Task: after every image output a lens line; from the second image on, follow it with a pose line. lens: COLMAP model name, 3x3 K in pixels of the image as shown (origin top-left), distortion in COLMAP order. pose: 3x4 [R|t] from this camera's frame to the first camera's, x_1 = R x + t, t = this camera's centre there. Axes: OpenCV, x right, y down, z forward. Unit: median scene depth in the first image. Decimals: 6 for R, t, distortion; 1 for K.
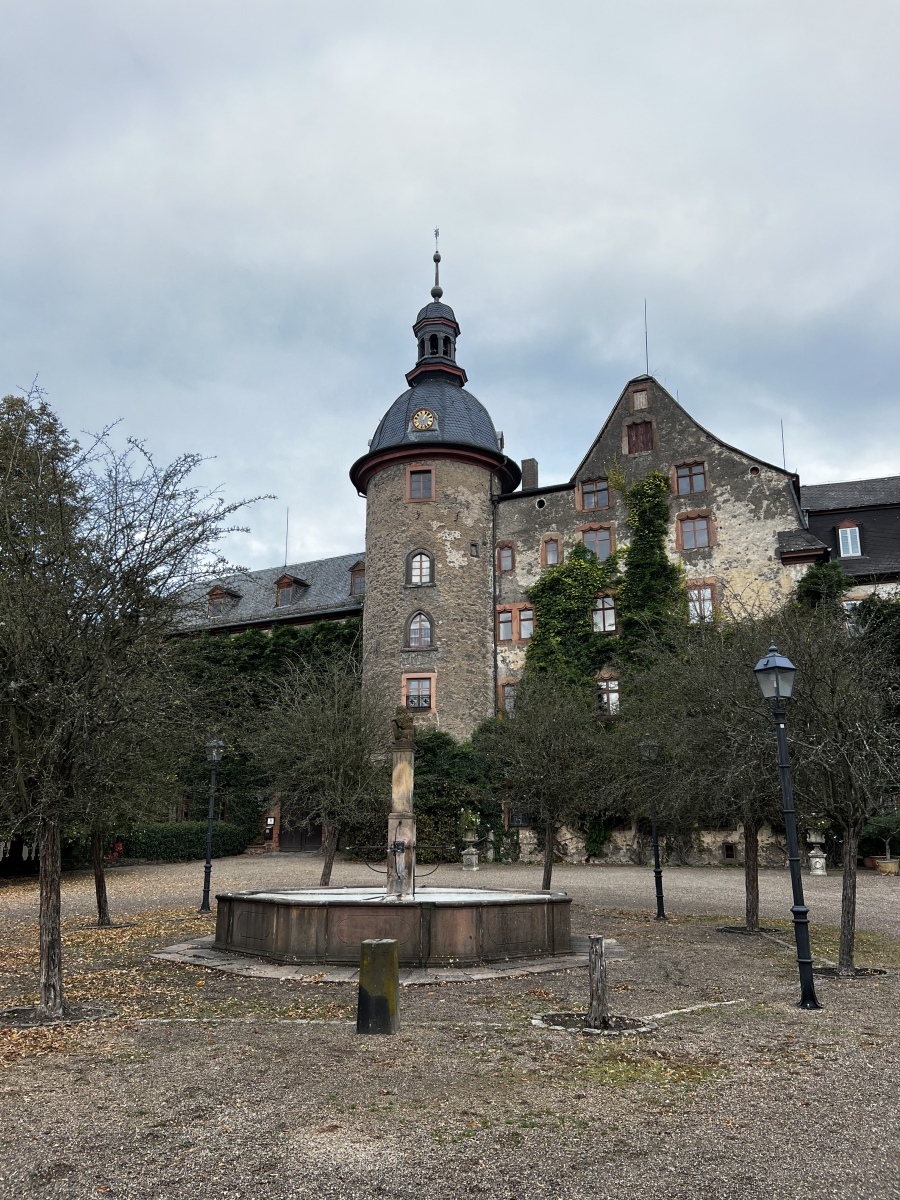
lens RADIAL K [[907.0, 0, 450.0], [0, 907.0, 600.0], [0, 0, 1]] dist [0.112206, -0.165300]
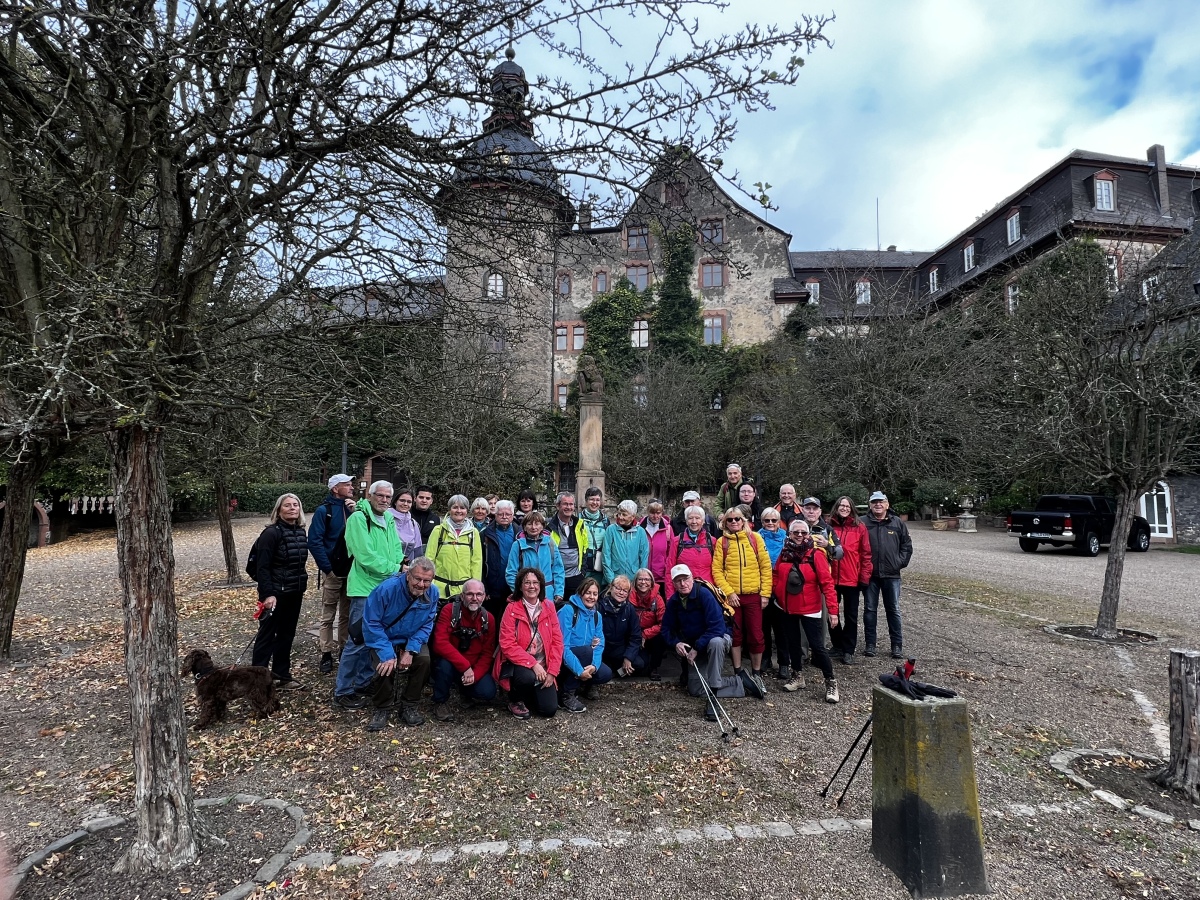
lens RADIAL K [[608.8, 0, 597.1], [0, 608.8, 449.0], [0, 0, 1]] dist [-0.000506, -0.000480]
pose [[0.977375, 0.030239, 0.209341, -0.064786], [-0.064669, 0.985055, 0.159638, 0.042628], [-0.201385, -0.169564, 0.964724, 0.155132]]
